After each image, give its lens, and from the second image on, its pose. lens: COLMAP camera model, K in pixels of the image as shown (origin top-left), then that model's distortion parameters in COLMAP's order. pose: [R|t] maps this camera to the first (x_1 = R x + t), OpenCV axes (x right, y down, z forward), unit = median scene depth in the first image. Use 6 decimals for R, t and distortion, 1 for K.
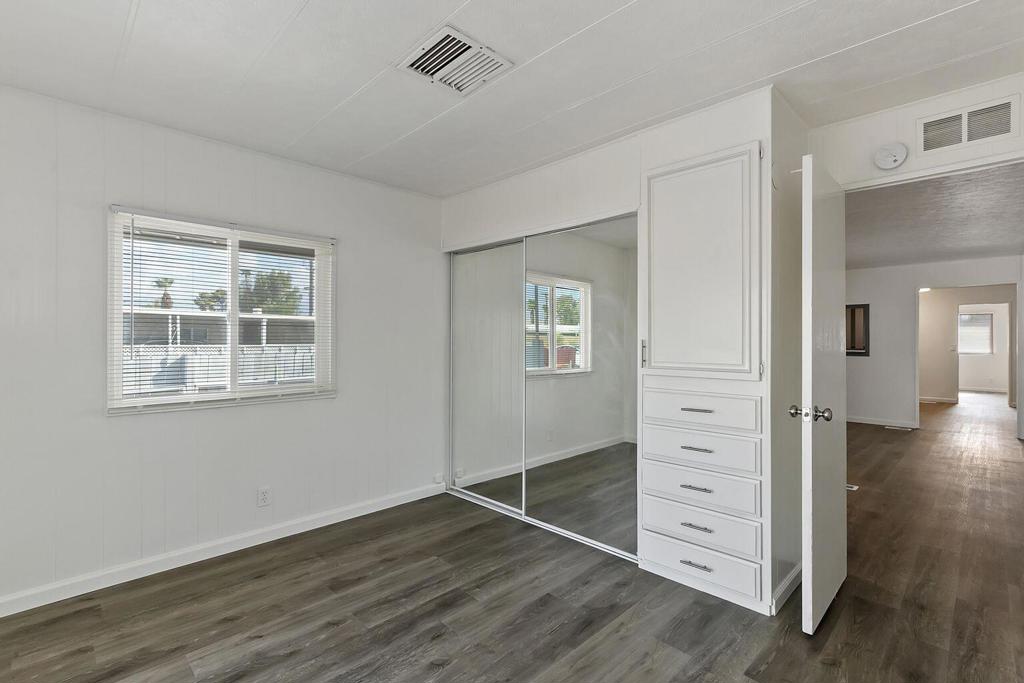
lens RADIAL K [[465.5, 0, 510.1], [0, 465.5, 339.4], [0, 0, 1]] dist [-0.004046, 0.000967]
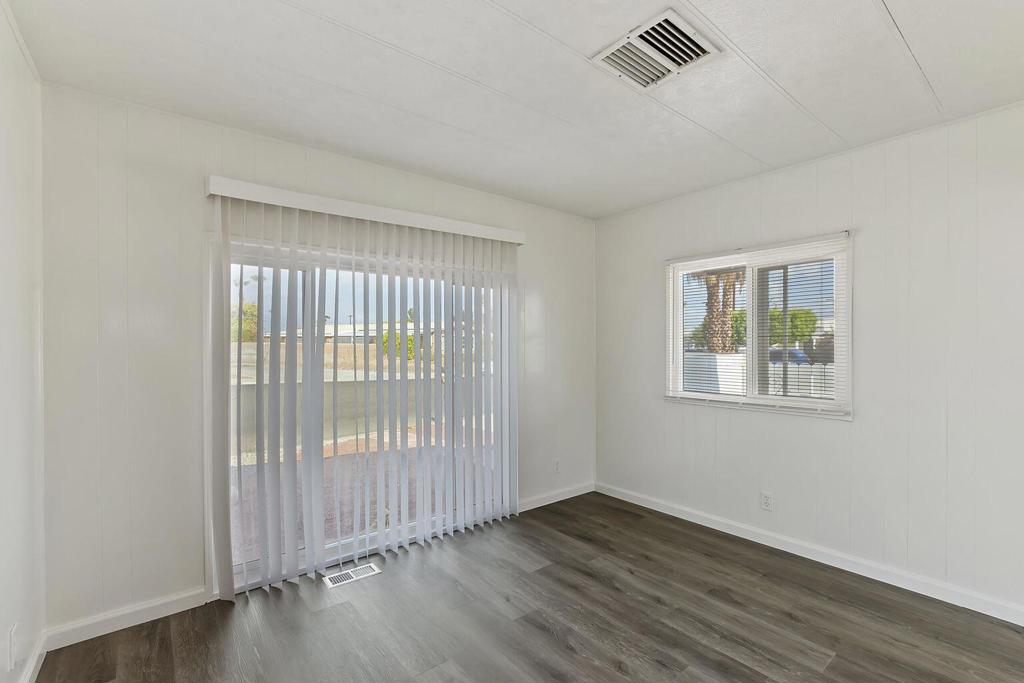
lens RADIAL K [[465.5, 0, 531.5], [0, 465.5, 351.6], [0, 0, 1]] dist [-0.004046, 0.000967]
pose [[-0.075878, 0.005441, -0.997102, 0.712371], [-0.004848, 0.999971, 0.005826, -0.001584], [0.997105, 0.005276, -0.075849, 0.711264]]
